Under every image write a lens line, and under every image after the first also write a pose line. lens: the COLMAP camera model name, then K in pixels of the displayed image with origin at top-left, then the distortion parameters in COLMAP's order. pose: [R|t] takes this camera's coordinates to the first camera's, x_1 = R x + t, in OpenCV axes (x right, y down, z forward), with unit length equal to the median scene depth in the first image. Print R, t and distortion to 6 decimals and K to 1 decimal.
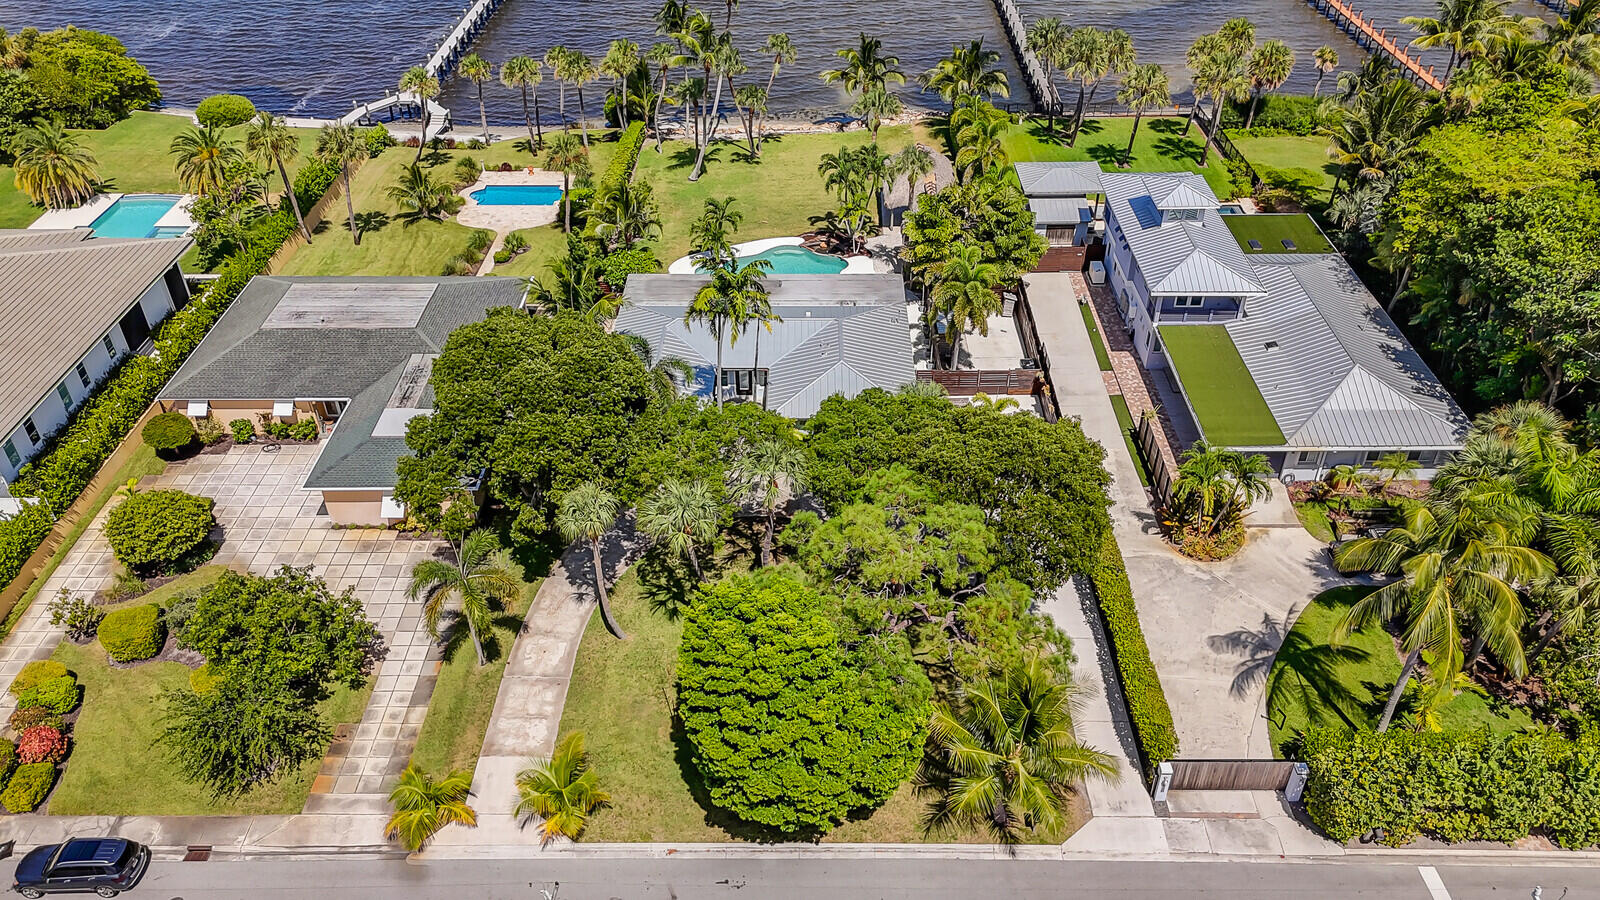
lens RADIAL K [[1178.6, 0, 800.0], [0, 1178.6, 450.0], [0, 0, 1]] dist [0.065446, -0.057075]
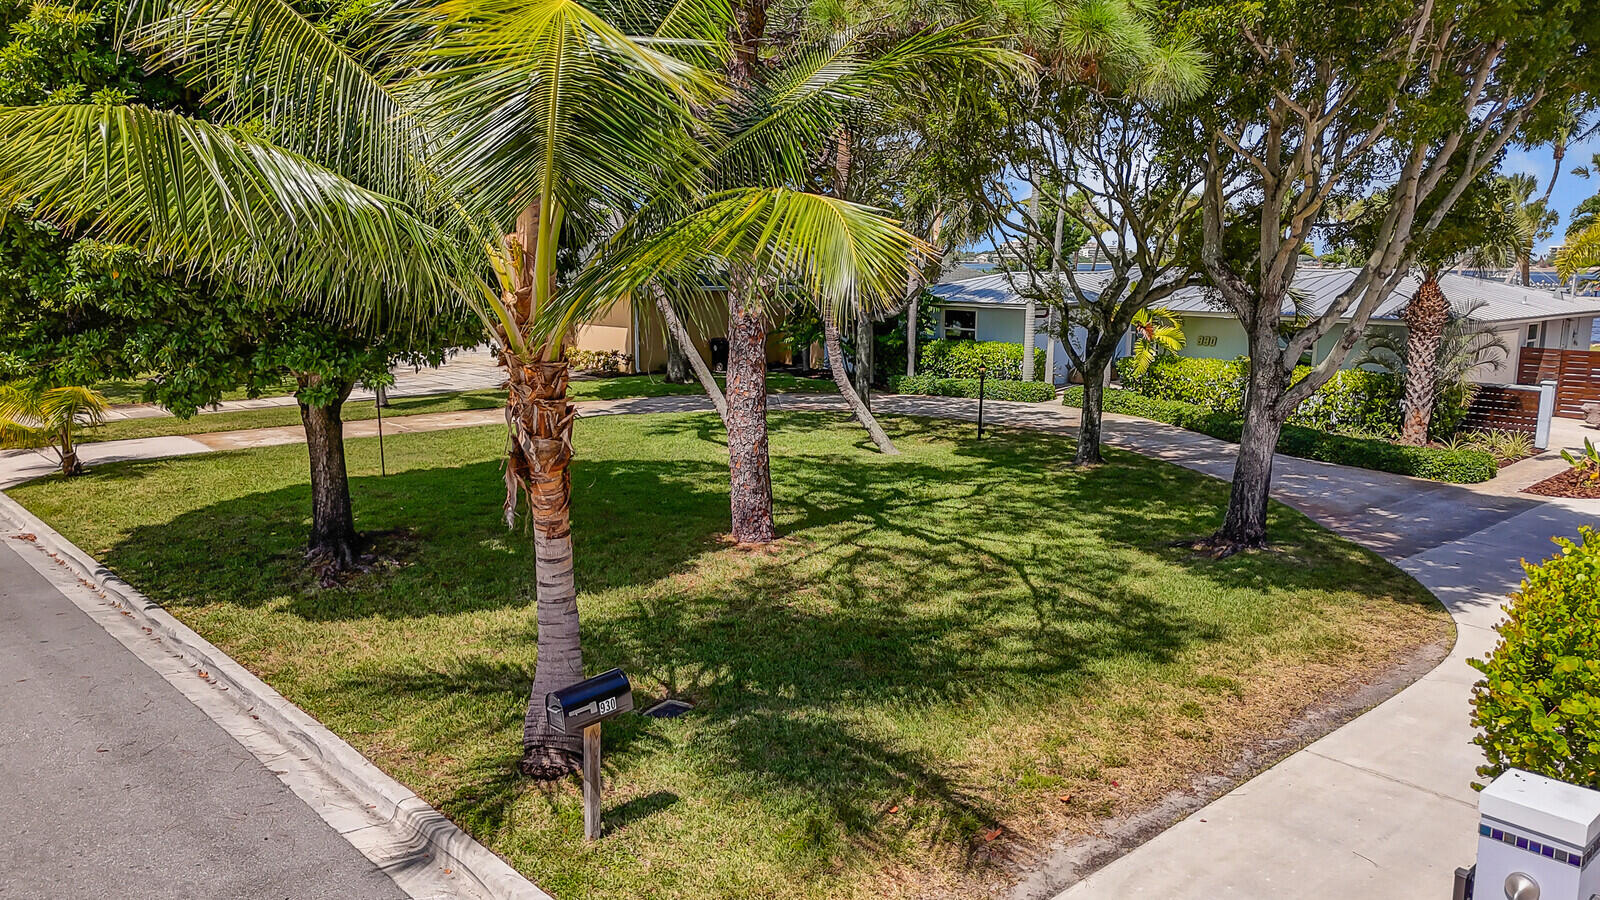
lens RADIAL K [[1187.3, 0, 800.0], [0, 1187.3, 450.0], [0, 0, 1]] dist [0.083930, -0.094388]
pose [[0.688787, 0.138075, -0.711693, 0.289320], [-0.445371, 0.855193, -0.265121, 0.251450], [0.572028, 0.499580, 0.650541, 0.716313]]
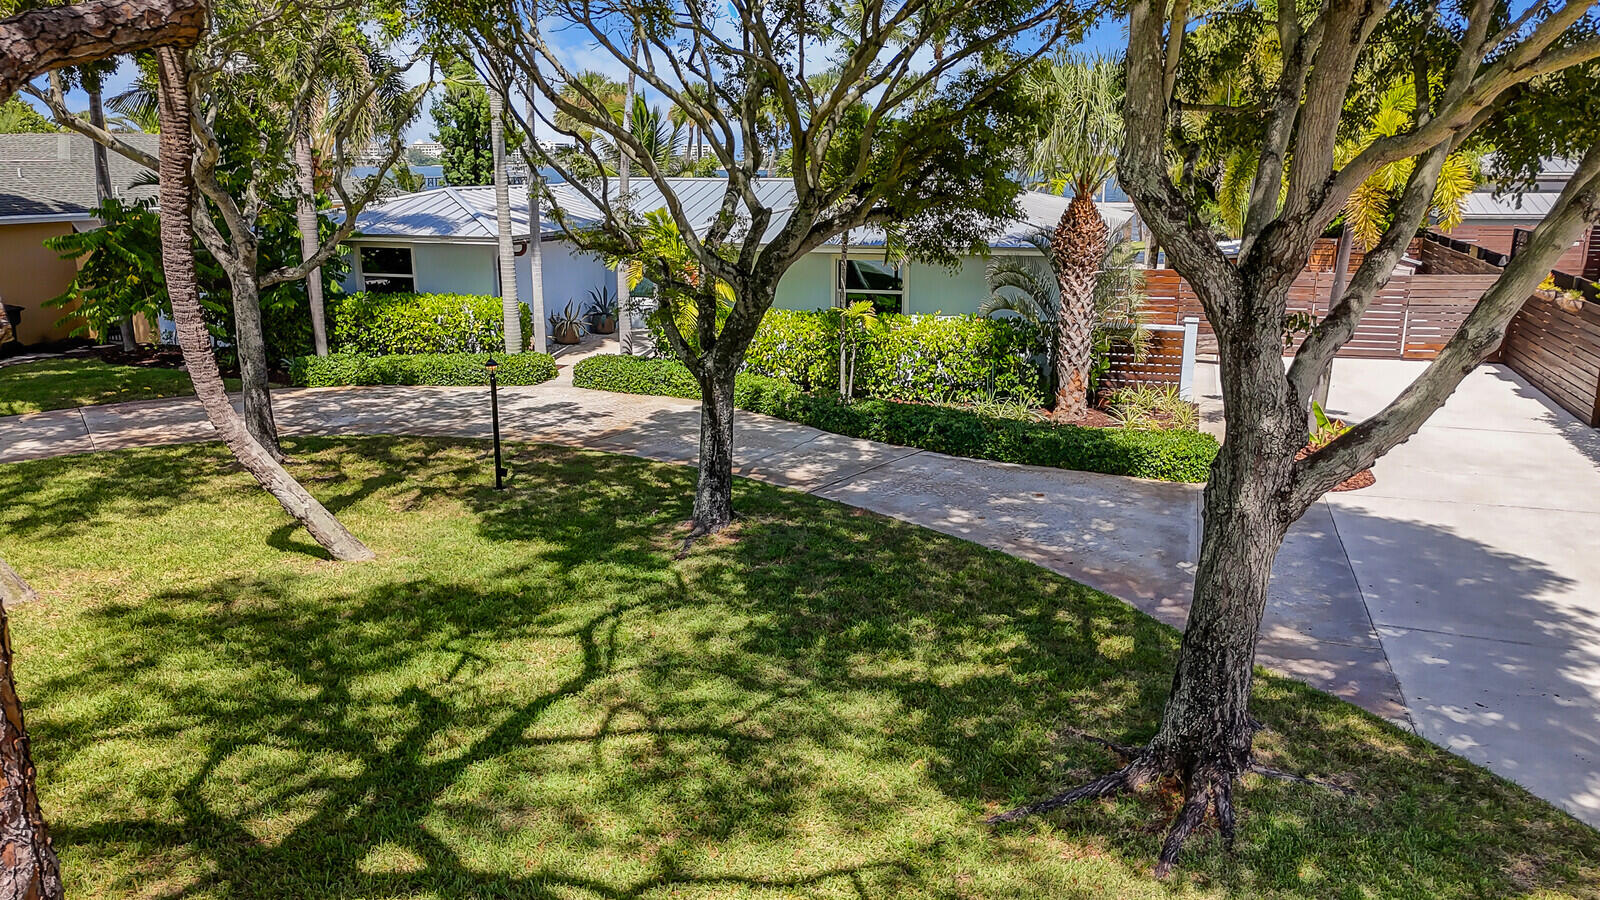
lens RADIAL K [[1187.3, 0, 800.0], [0, 1187.3, 450.0], [0, 0, 1]] dist [0.083930, -0.094388]
pose [[0.958603, 0.078505, -0.273710, 0.139355], [-0.176900, 0.917430, -0.356411, 0.167170], [0.223130, 0.390076, 0.893339, 0.829623]]
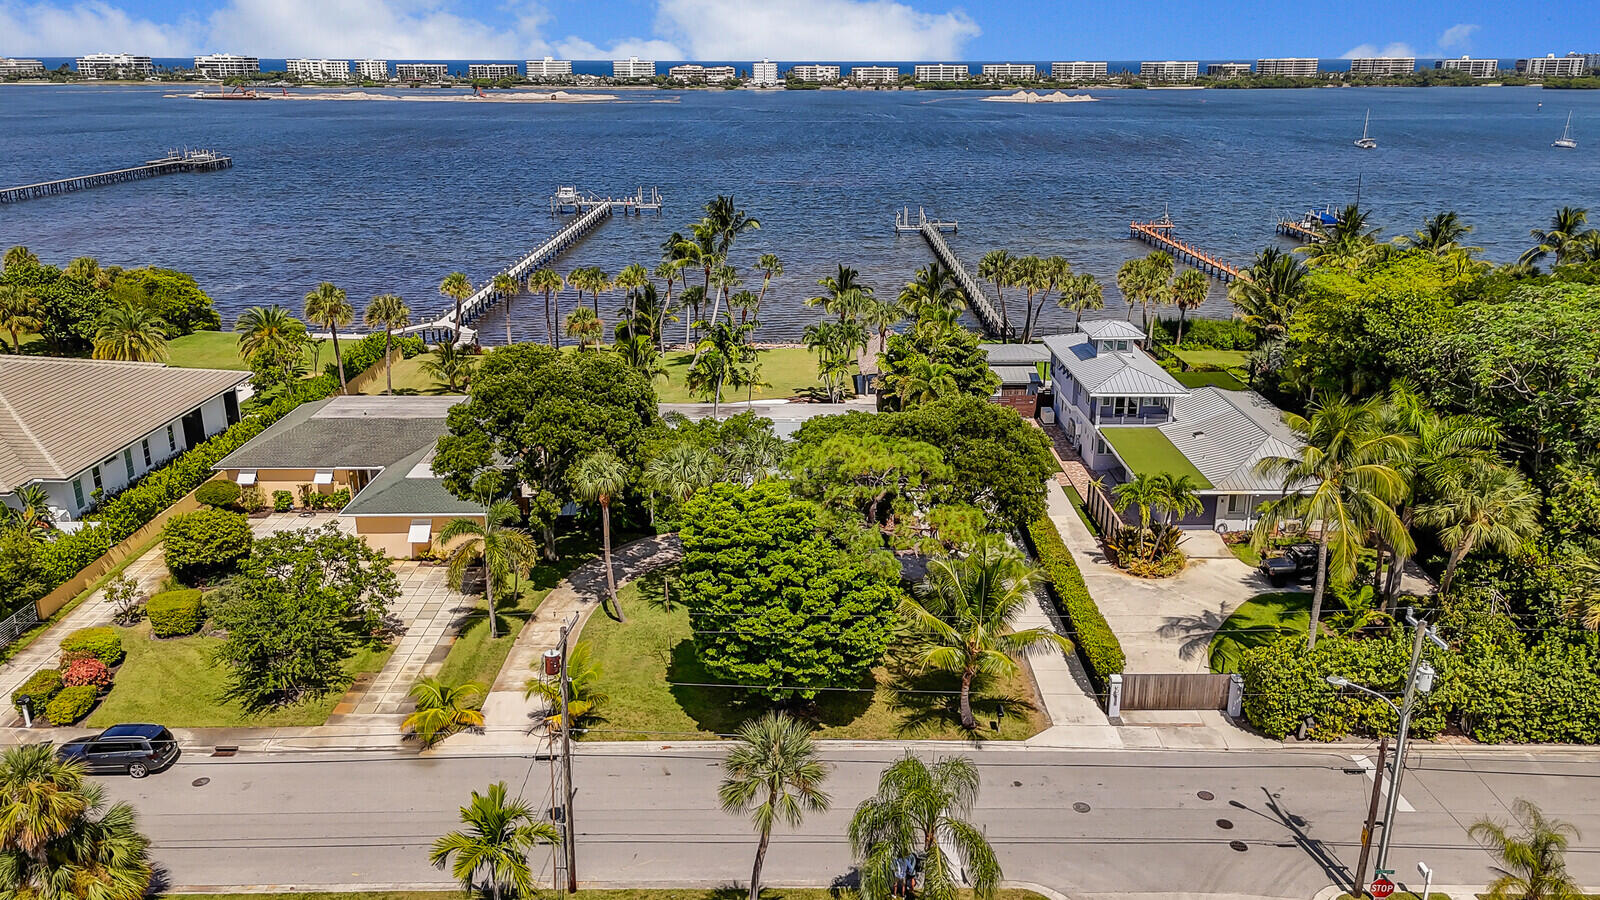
lens RADIAL K [[1187.3, 0, 800.0], [0, 1187.3, 450.0], [0, 0, 1]] dist [0.083930, -0.094388]
pose [[0.999917, 0.003535, 0.012377, -0.000233], [0.000514, 0.949814, -0.312815, 0.345830], [-0.012861, 0.312796, 0.949733, -0.099842]]
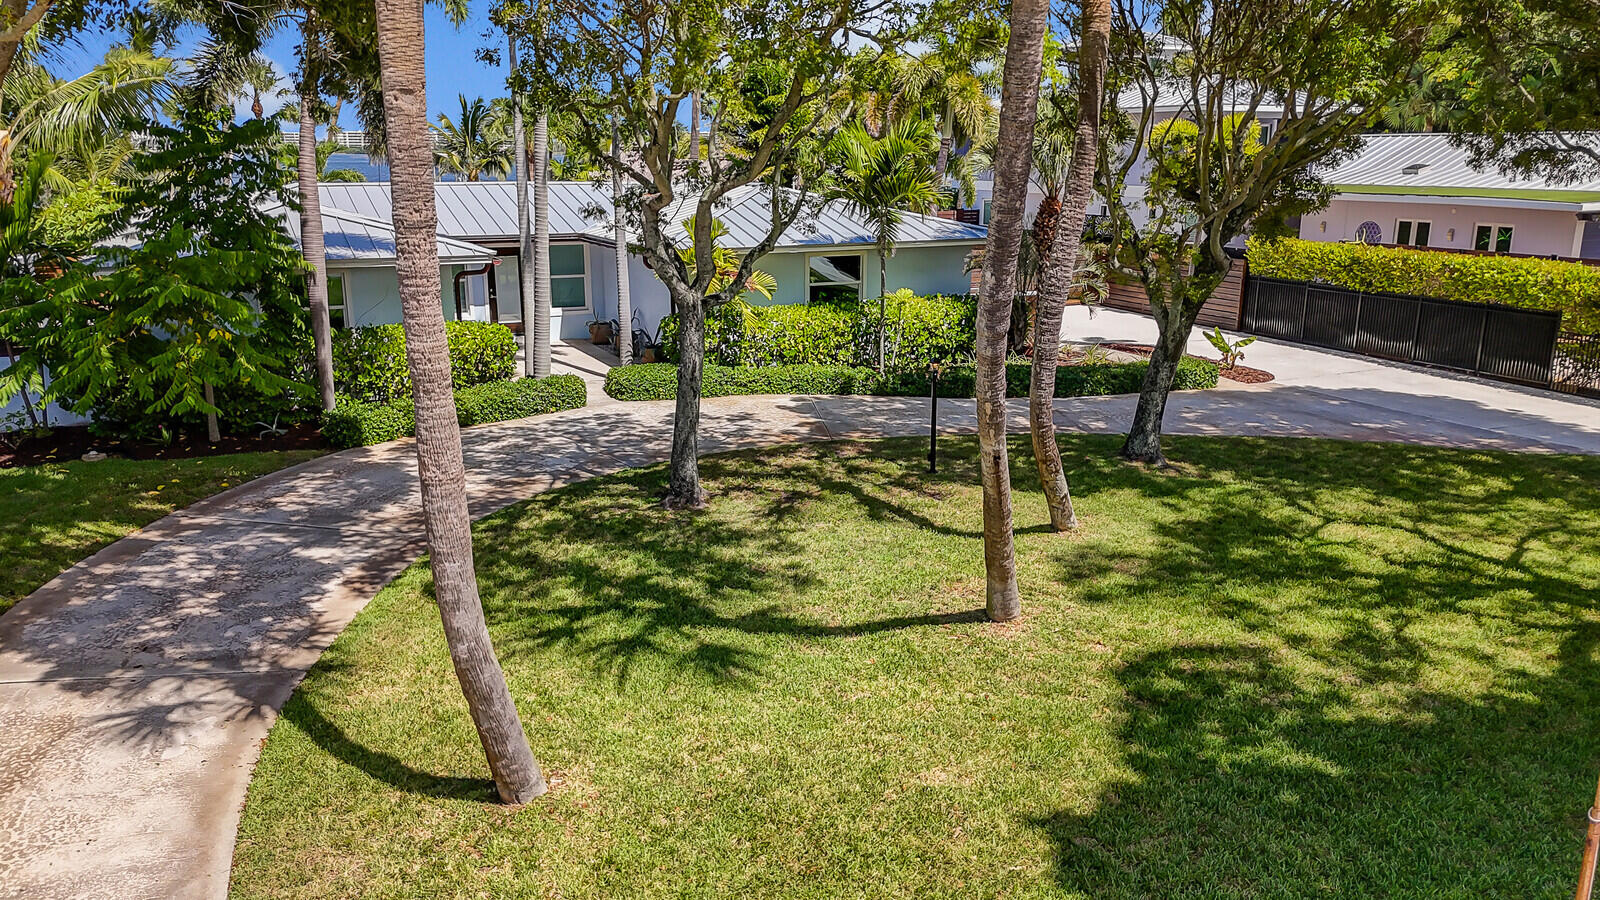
lens RADIAL K [[1187.3, 0, 800.0], [0, 1187.3, 450.0], [0, 0, 1]] dist [0.083930, -0.094388]
pose [[0.891230, -0.098744, 0.442672, -0.179129], [0.257699, 0.913410, -0.315076, 0.172328], [-0.373229, 0.394881, 0.839505, 0.815447]]
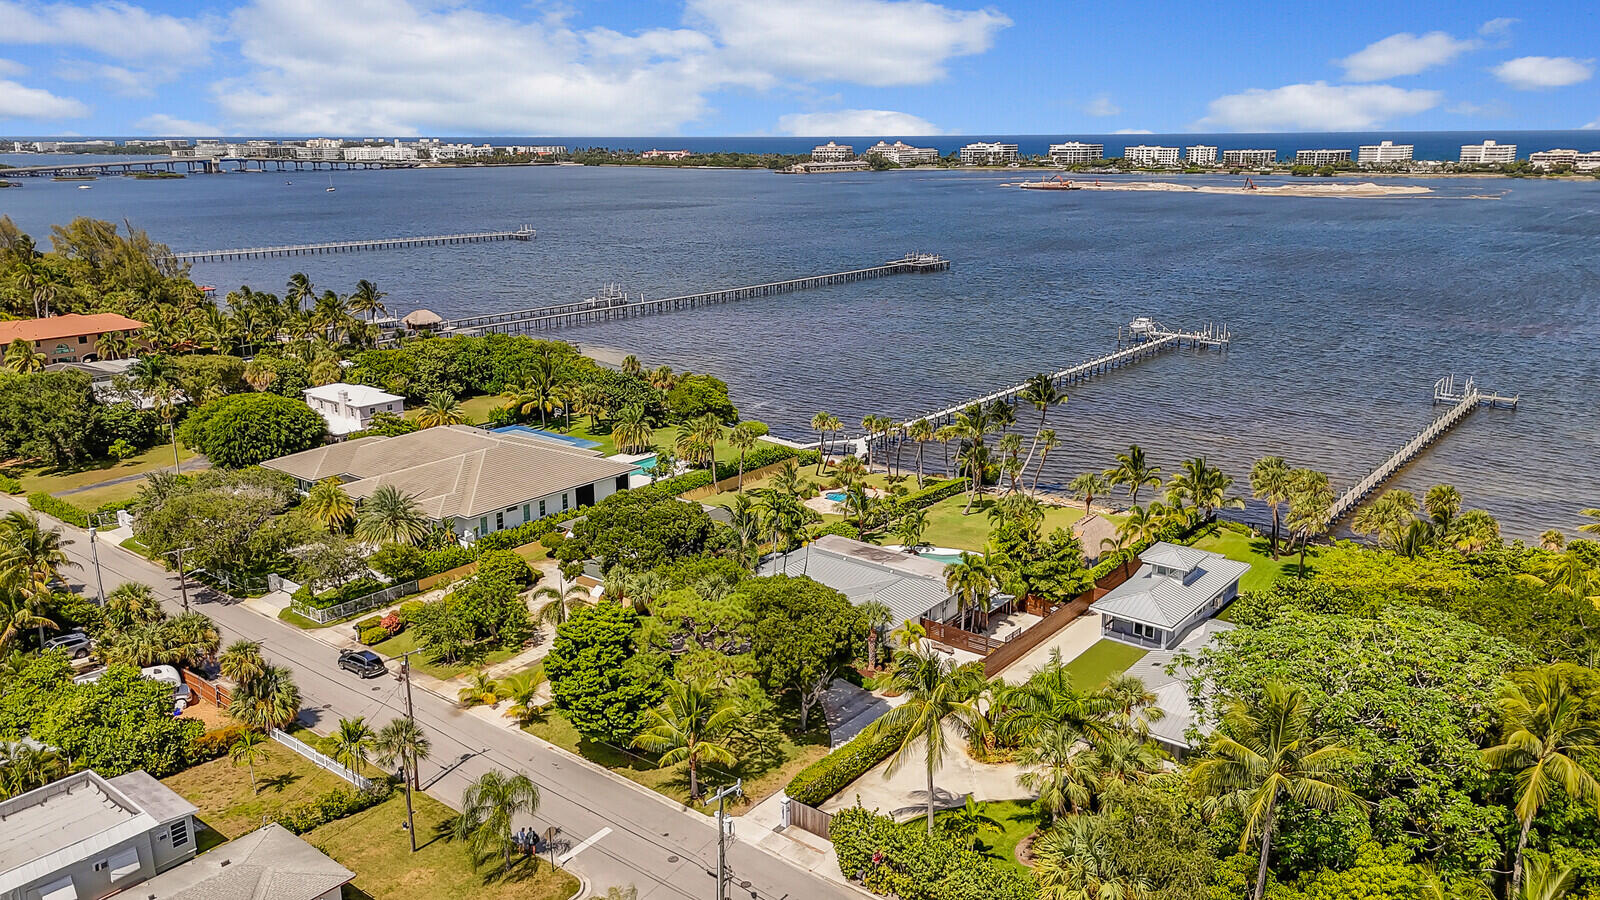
lens RADIAL K [[1187.3, 0, 800.0], [0, 1187.3, 450.0], [0, 0, 1]] dist [0.083930, -0.094388]
pose [[0.786149, 0.162073, -0.596408, 0.993857], [-0.367273, 0.898639, -0.239913, 0.186761], [0.497072, 0.407652, 0.765989, -0.332426]]
